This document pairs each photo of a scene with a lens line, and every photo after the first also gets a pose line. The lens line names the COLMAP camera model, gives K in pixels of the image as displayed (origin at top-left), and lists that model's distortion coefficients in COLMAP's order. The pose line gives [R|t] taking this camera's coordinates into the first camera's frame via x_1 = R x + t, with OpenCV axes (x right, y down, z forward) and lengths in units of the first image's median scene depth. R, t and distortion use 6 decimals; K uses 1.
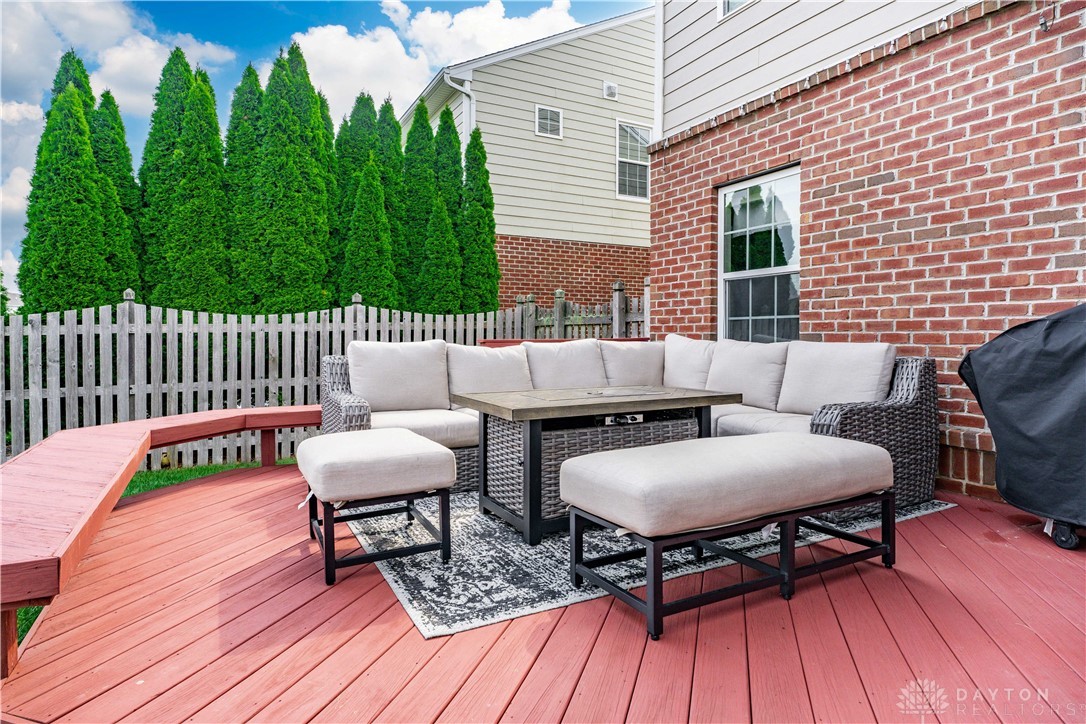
lens RADIAL K [[604.2, 0, 541.8], [0, 604.2, 343.1], [0, 0, 1]] dist [0.002828, 0.000427]
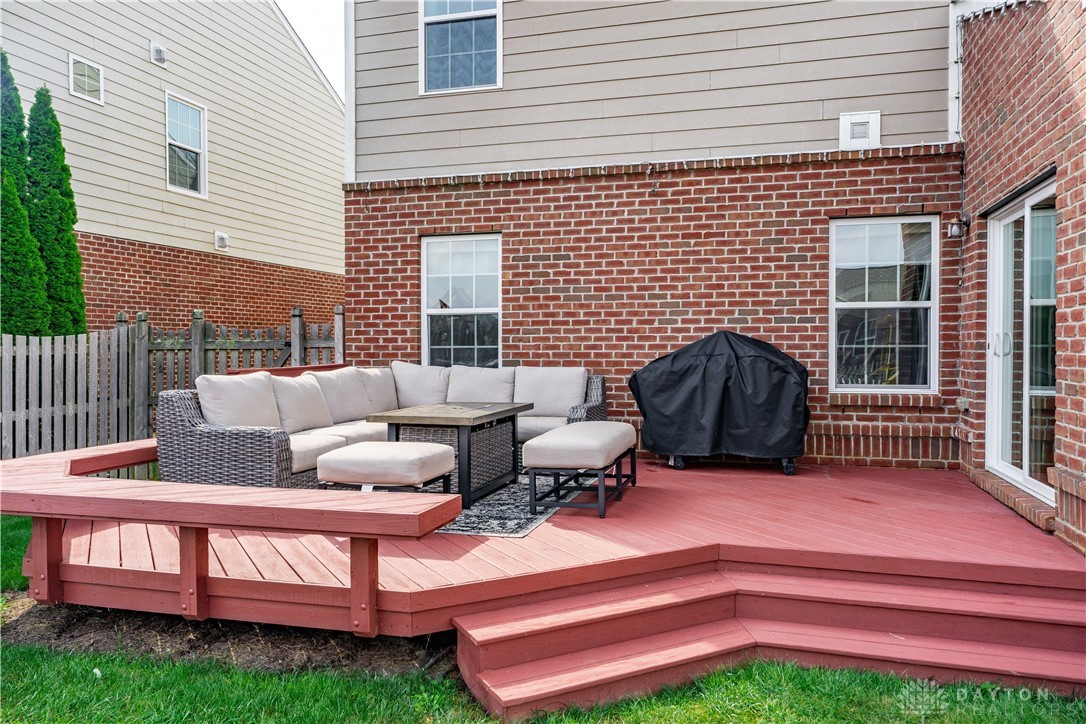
lens RADIAL K [[780.5, 0, 543.7], [0, 780.5, 359.1], [0, 0, 1]] dist [0.039930, 0.006121]
pose [[0.708462, -0.013711, 0.705615, -0.781718], [0.013931, 0.999888, 0.005442, -0.027935], [-0.705611, 0.005974, 0.708574, -0.313875]]
